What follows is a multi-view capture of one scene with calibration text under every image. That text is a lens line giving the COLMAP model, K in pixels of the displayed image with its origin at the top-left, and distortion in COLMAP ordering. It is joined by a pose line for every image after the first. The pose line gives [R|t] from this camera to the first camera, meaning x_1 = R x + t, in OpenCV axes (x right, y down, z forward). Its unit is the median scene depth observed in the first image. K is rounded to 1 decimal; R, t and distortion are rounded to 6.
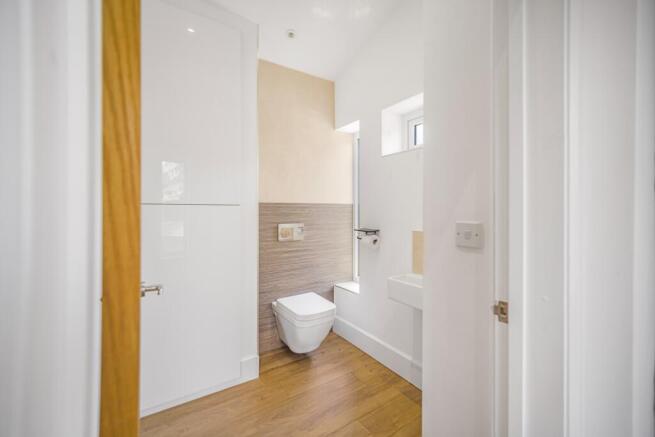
lens RADIAL K [[268.2, 0, 328.1], [0, 268.2, 217.3], [0, 0, 1]] dist [0.013650, 0.000354]
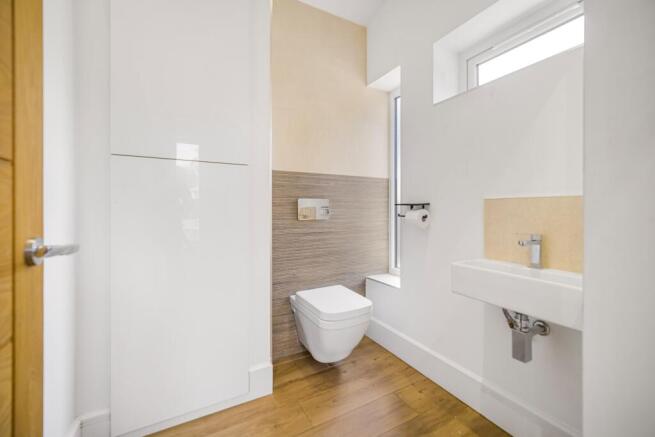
lens RADIAL K [[268.2, 0, 326.1], [0, 268.2, 213.8], [0, 0, 1]] dist [0.013650, 0.000354]
pose [[0.996134, -0.003184, -0.087788, -0.032395], [0.002916, 0.999991, -0.003187, 0.077982], [0.087798, 0.002919, 0.996134, 0.224176]]
